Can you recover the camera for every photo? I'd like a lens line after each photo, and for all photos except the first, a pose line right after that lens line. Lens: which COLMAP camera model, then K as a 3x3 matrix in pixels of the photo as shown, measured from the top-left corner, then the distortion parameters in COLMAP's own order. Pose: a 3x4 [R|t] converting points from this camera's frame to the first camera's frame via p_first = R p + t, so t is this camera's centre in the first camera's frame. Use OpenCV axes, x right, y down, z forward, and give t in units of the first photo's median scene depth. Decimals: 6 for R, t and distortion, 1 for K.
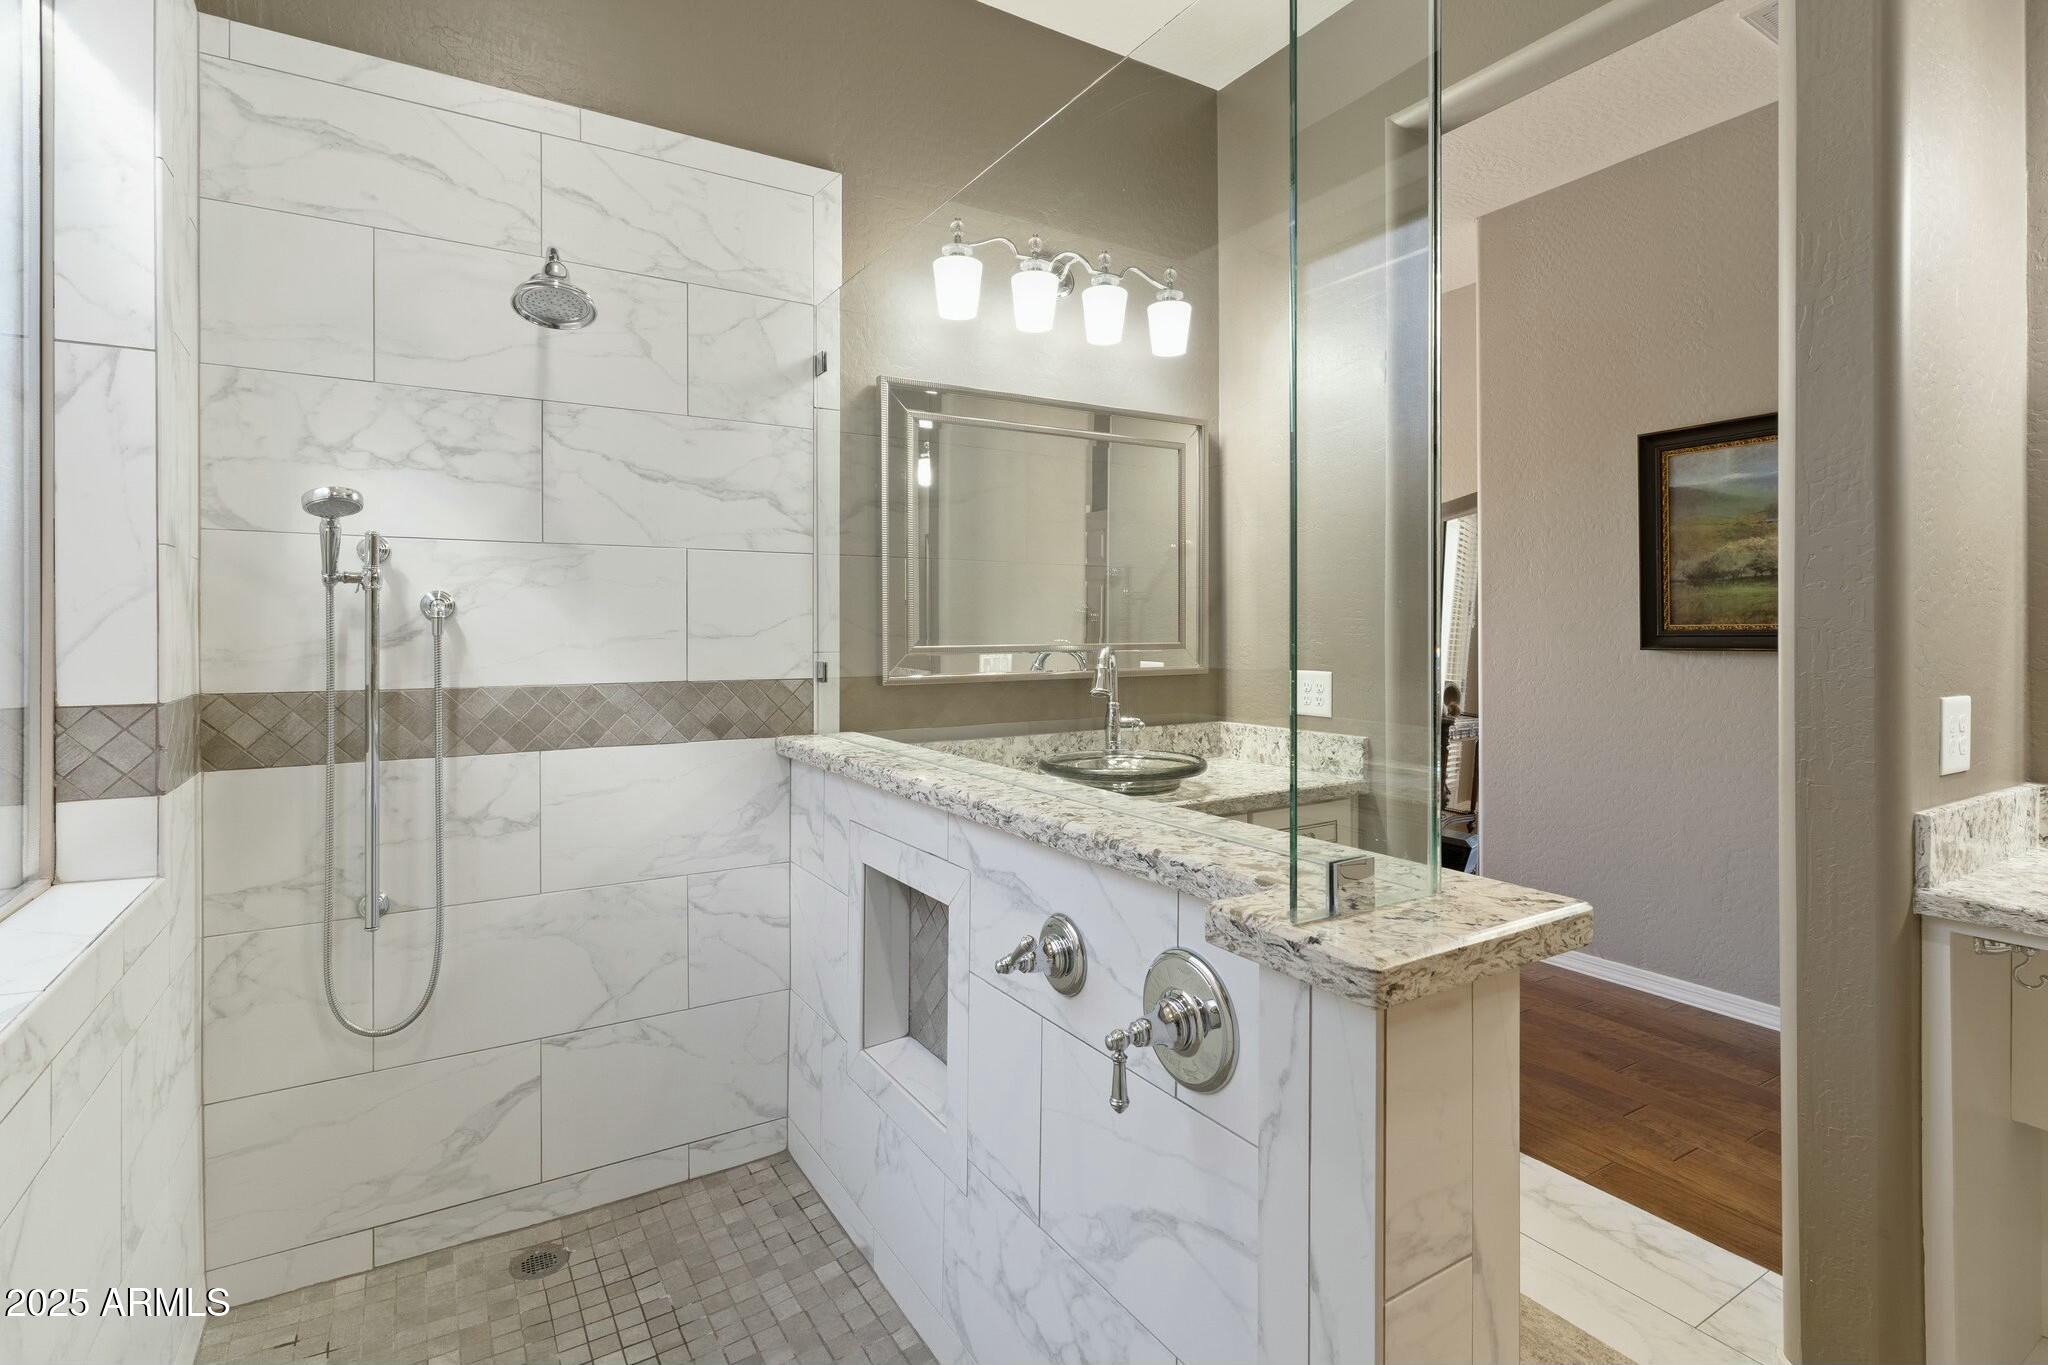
lens RADIAL K [[996.4, 0, 1032.6], [0, 996.4, 623.3], [0, 0, 1]] dist [0.001179, 0.000090]
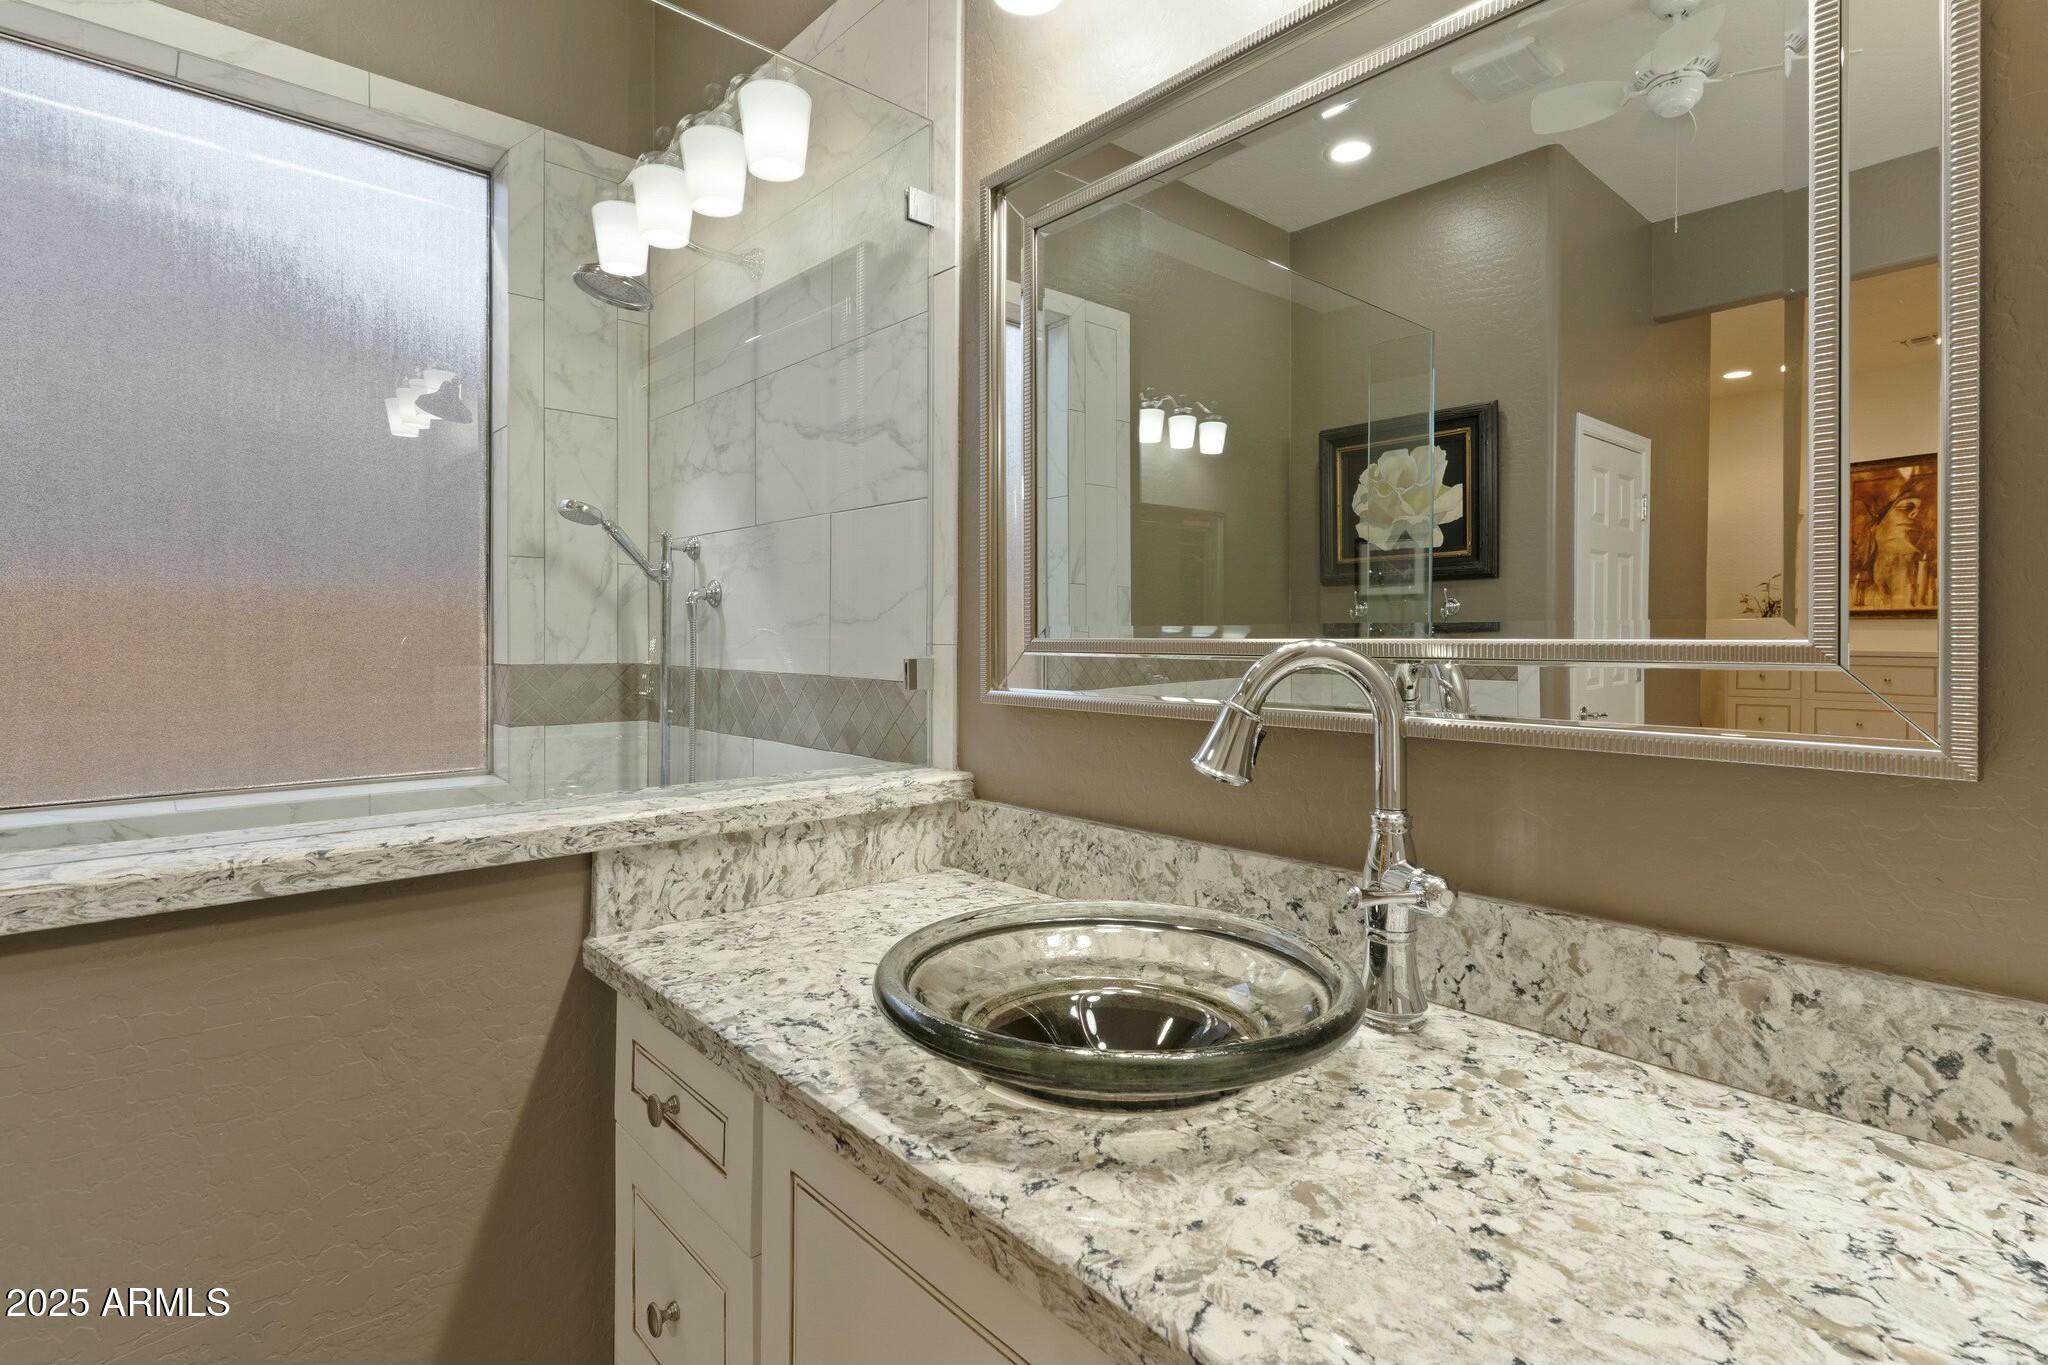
lens RADIAL K [[996.4, 0, 1032.6], [0, 996.4, 623.3], [0, 0, 1]] dist [0.001179, 0.000090]
pose [[0.178681, -0.009770, -0.983859, 0.511006], [0.002041, 0.999952, -0.009559, 0.024814], [0.983905, -0.000300, 0.178692, 1.076345]]
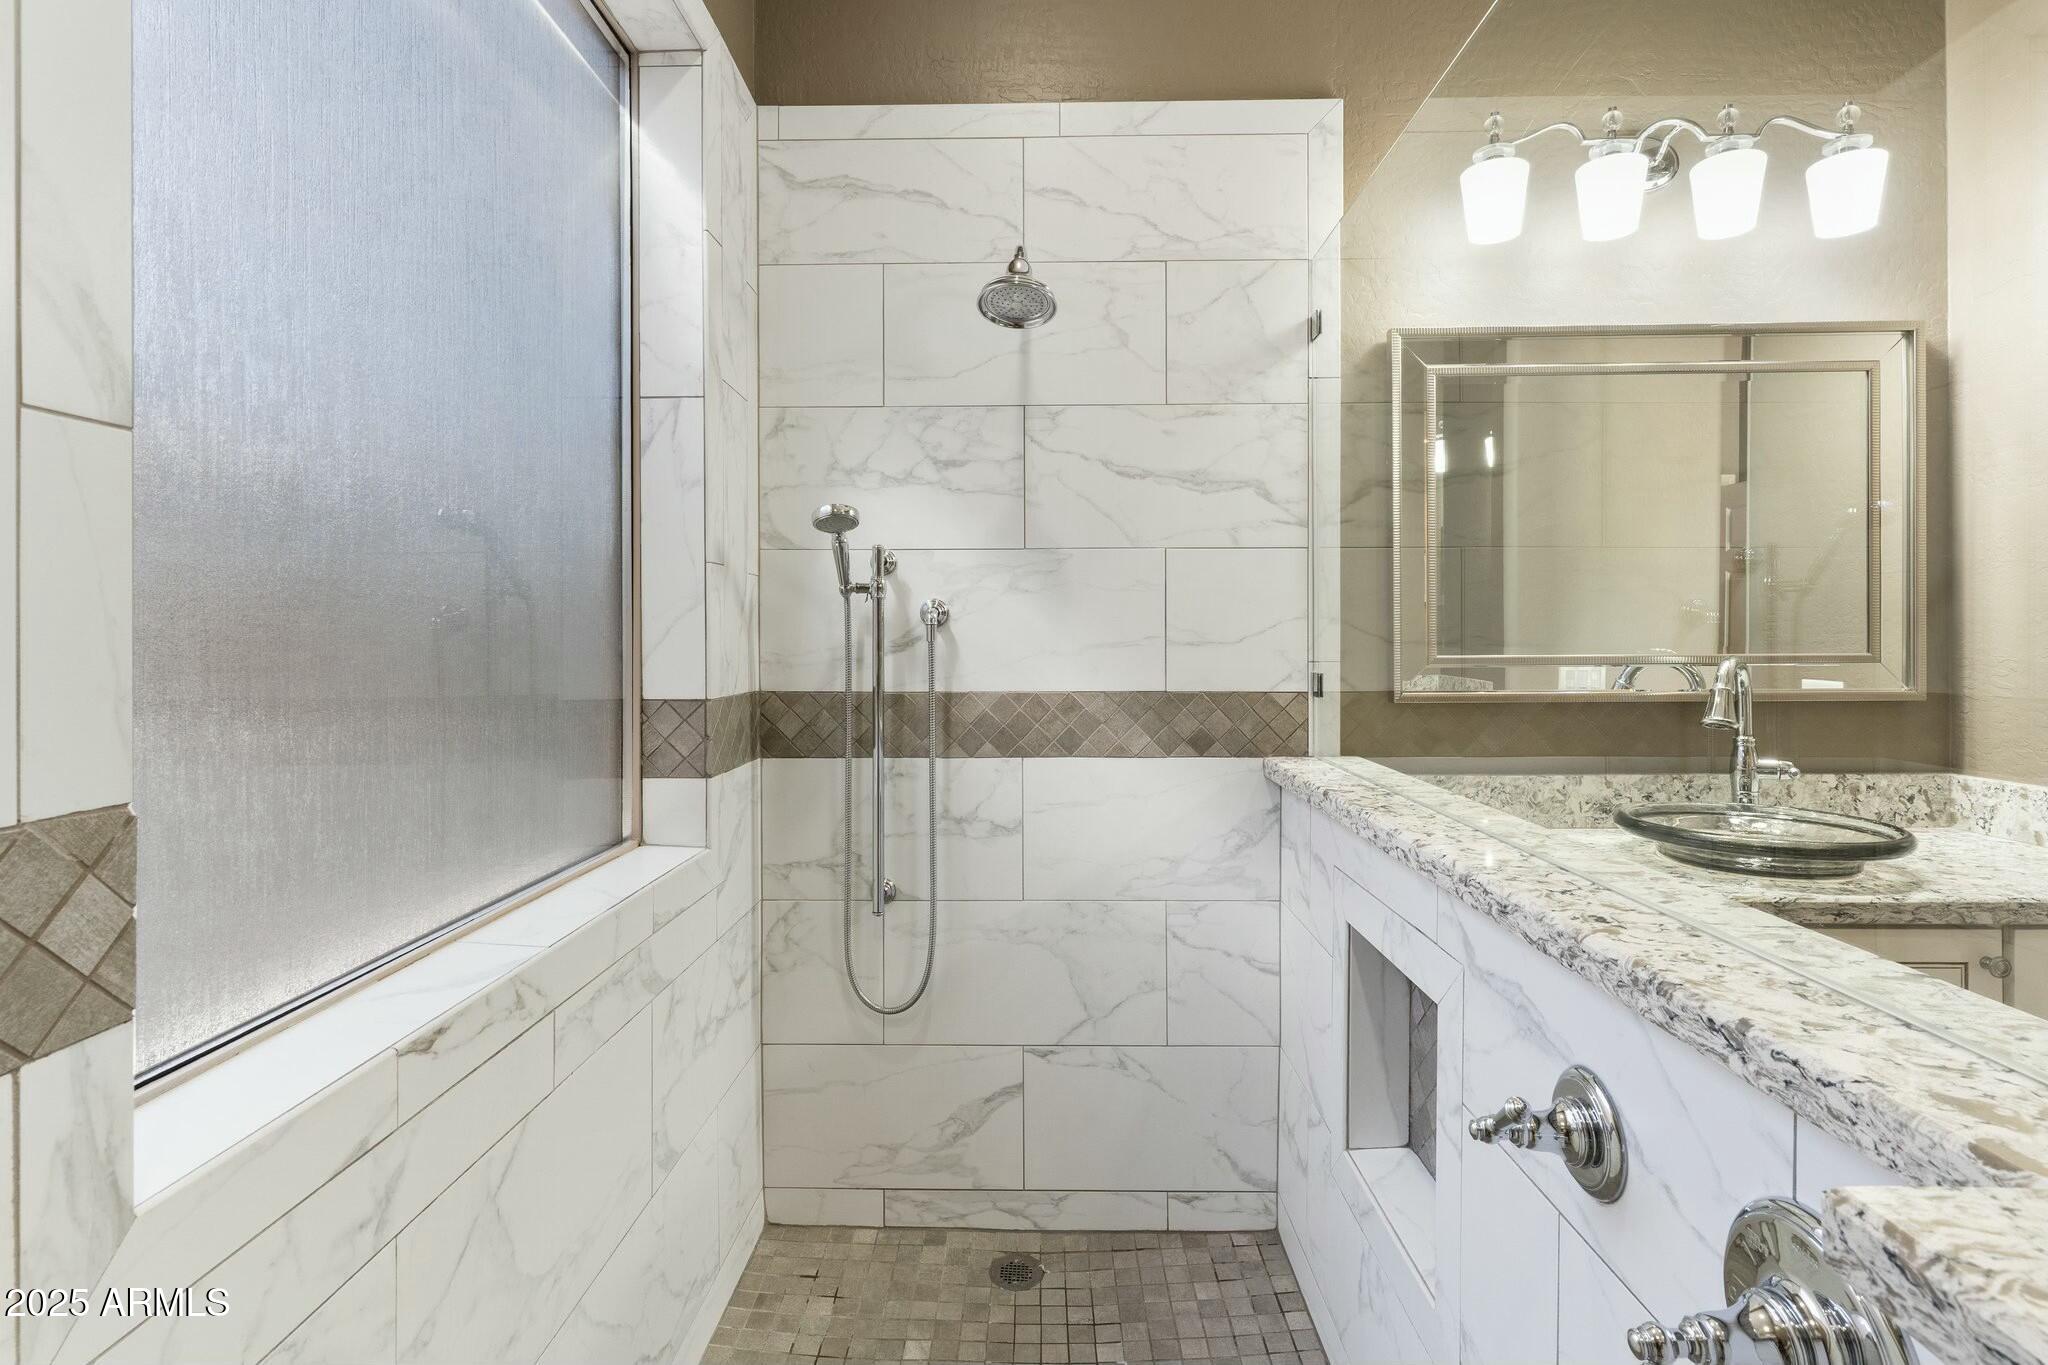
lens RADIAL K [[994.0, 0, 1023.0], [0, 994.0, 635.0], [0, 0, 1]] dist [0.001481, 0.000605]
pose [[0.838026, -0.001761, -0.545628, 0.048560], [0.004484, 0.999983, 0.003658, 0.002008], [0.545612, -0.005512, 0.838020, 0.162373]]
